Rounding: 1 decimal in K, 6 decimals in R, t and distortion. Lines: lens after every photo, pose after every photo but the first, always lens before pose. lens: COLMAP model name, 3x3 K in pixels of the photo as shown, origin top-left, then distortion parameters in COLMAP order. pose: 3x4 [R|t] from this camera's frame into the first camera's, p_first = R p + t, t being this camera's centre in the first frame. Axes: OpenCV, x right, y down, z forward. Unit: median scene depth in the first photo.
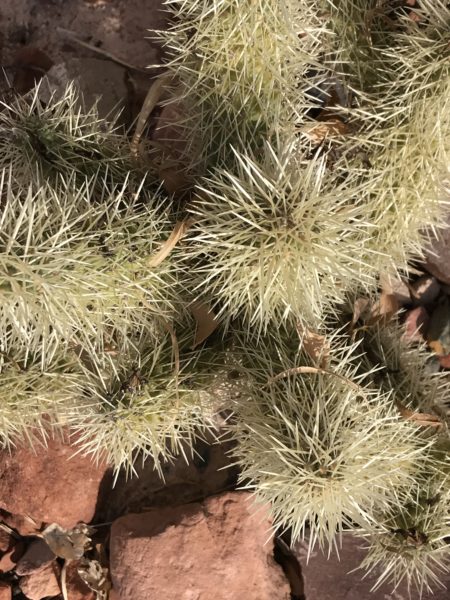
lens RADIAL K [[919.3, 0, 225.0], [0, 919.3, 300.0], [0, 0, 1]] dist [0.223350, -0.910192]
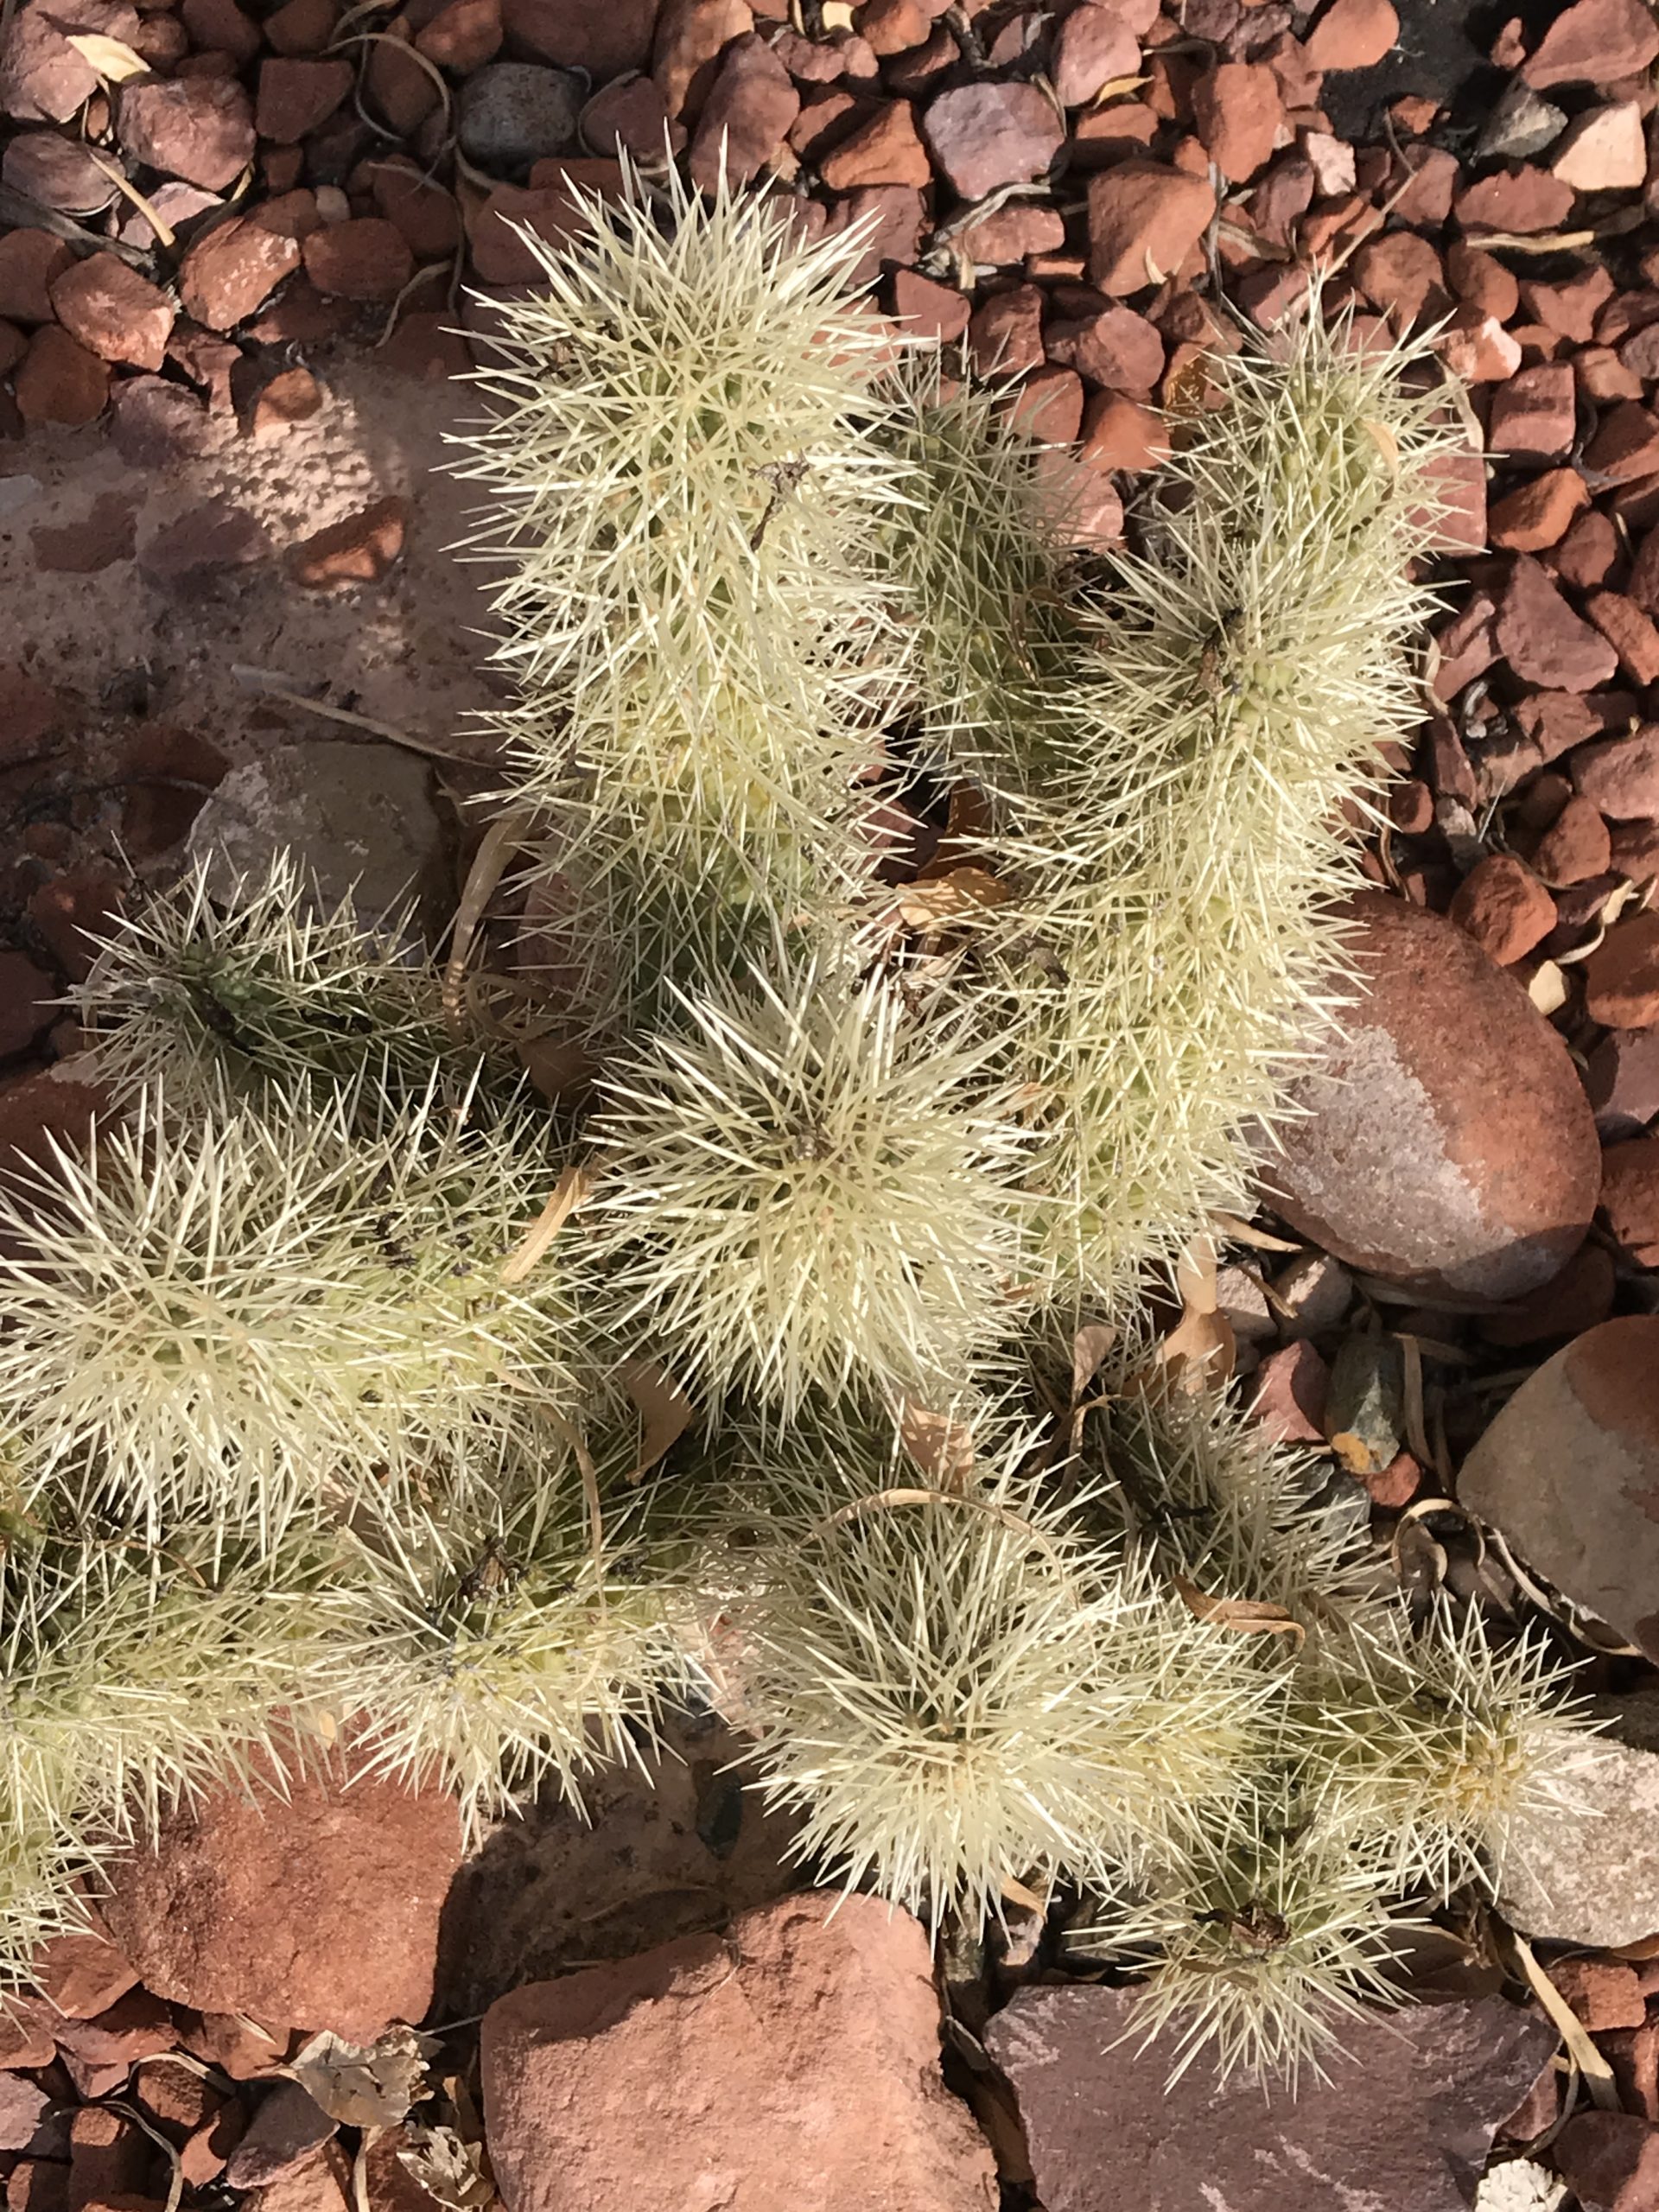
lens RADIAL K [[3389.1, 0, 829.5], [0, 3389.1, 1106.0], [0, 0, 1]] dist [0.223350, -0.910192]
pose [[0.995750, -0.091300, -0.012068, 0.079439], [0.089717, 0.991265, -0.096665, 0.040866], [0.020788, 0.095171, 0.995244, -0.463896]]
